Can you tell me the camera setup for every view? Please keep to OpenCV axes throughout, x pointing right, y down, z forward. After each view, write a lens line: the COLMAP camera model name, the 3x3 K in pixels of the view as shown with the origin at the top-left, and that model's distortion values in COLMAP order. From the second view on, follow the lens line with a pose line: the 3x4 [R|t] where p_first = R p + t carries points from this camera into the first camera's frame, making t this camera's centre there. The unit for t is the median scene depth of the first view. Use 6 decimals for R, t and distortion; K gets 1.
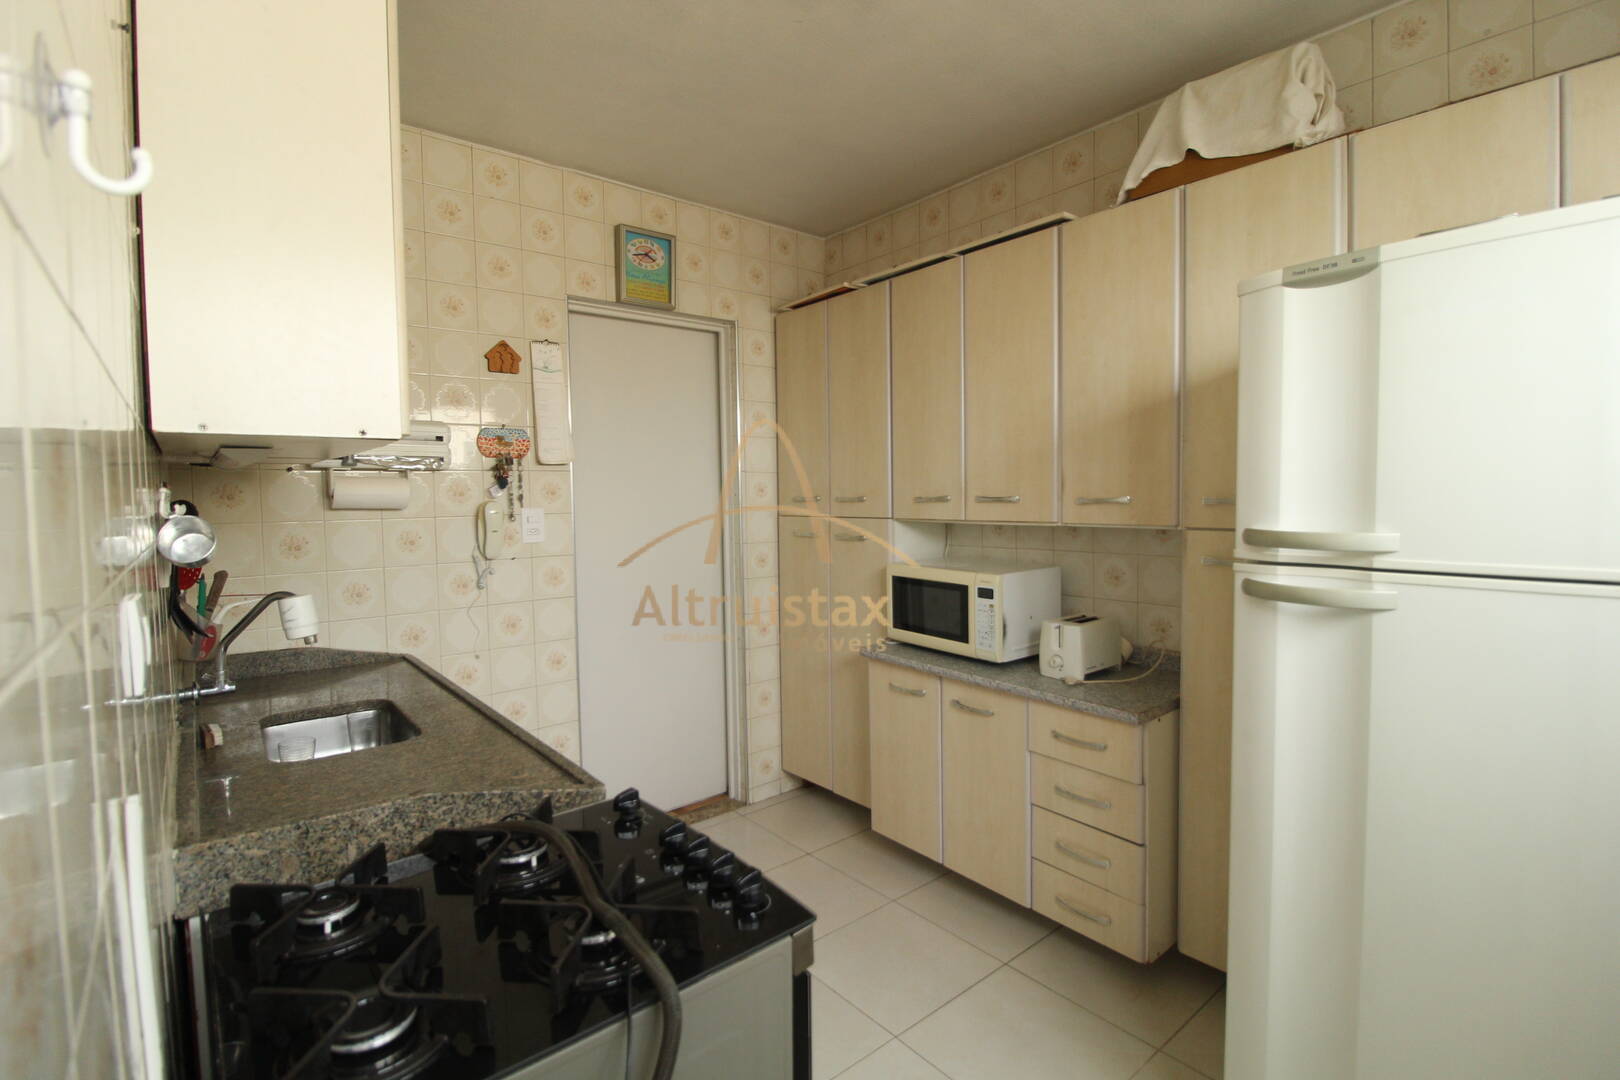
lens RADIAL K [[748.4, 0, 814.0], [0, 748.4, 531.0], [0, 0, 1]] dist [-0.005498, -0.009561]
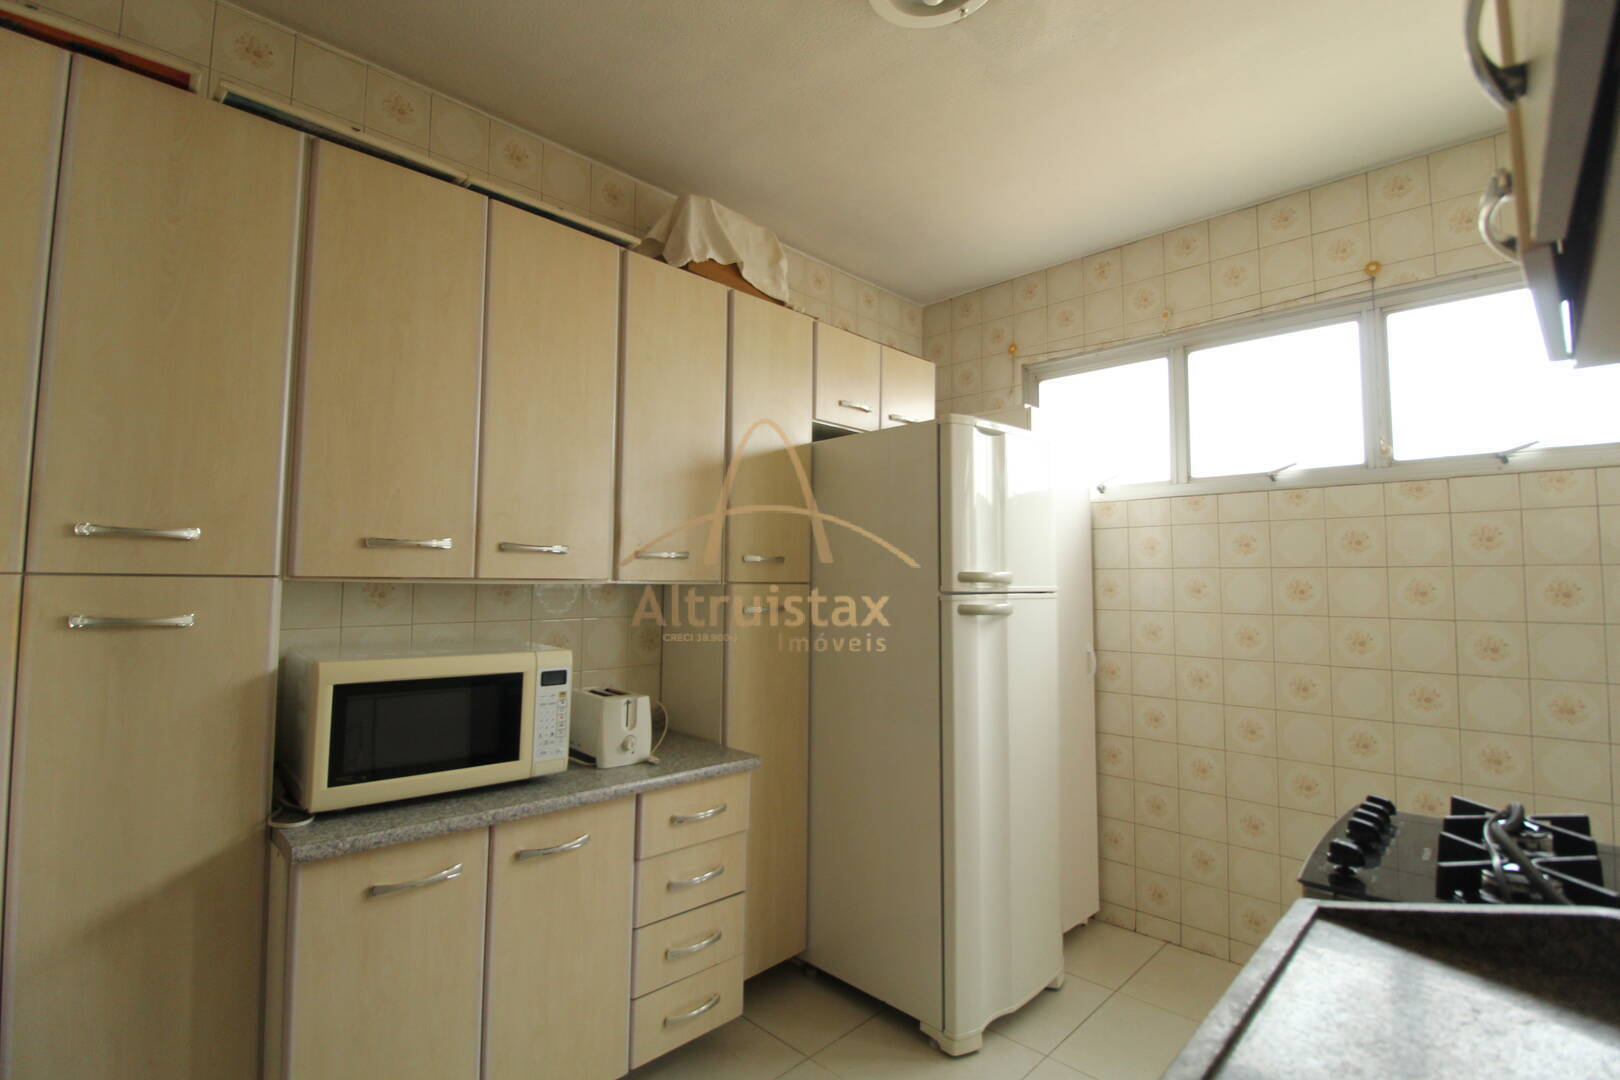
lens RADIAL K [[748.4, 0, 802.4], [0, 748.4, 533.9], [0, 0, 1]] dist [-0.005498, -0.009561]
pose [[-0.103244, 0.080252, 0.991413, -0.559731], [0.048143, 0.995975, -0.075608, 0.012120], [-0.993490, 0.039924, -0.106692, 0.897968]]
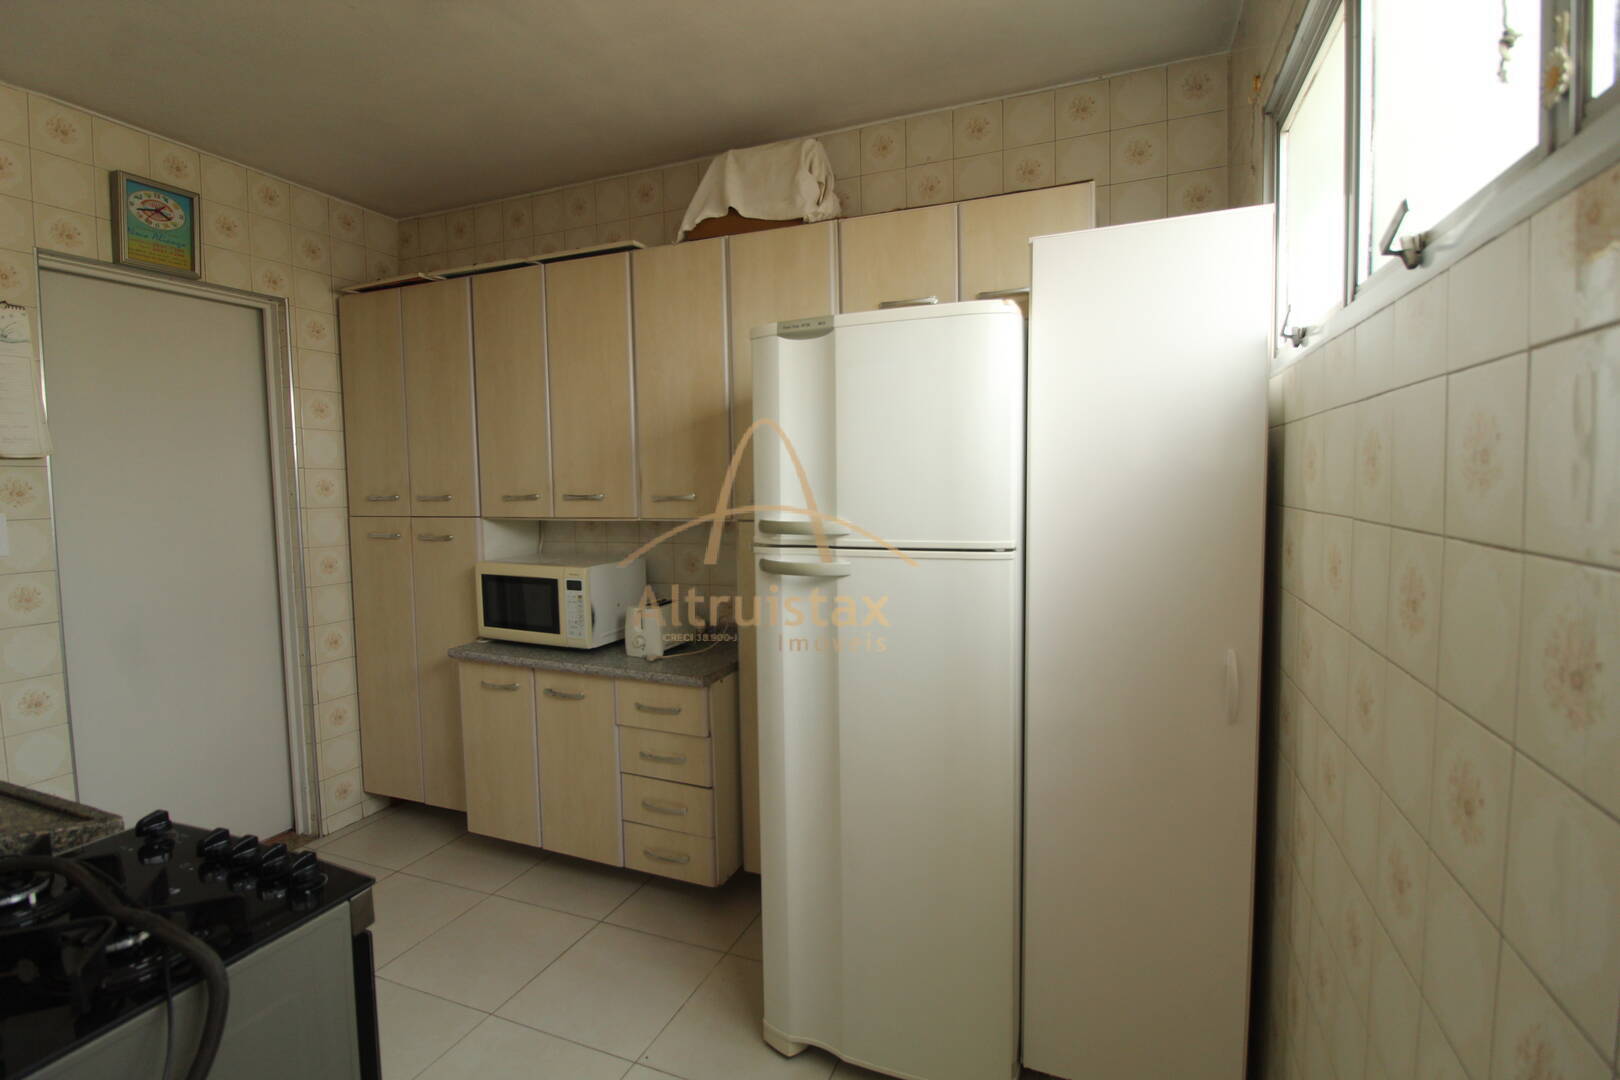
lens RADIAL K [[748.4, 0, 813.8], [0, 748.4, 530.1], [0, 0, 1]] dist [-0.005498, -0.009561]
pose [[0.878348, -0.028720, 0.477159, 0.024732], [0.026348, 0.999585, 0.011662, 0.000976], [-0.477296, 0.002329, 0.878740, -0.111010]]
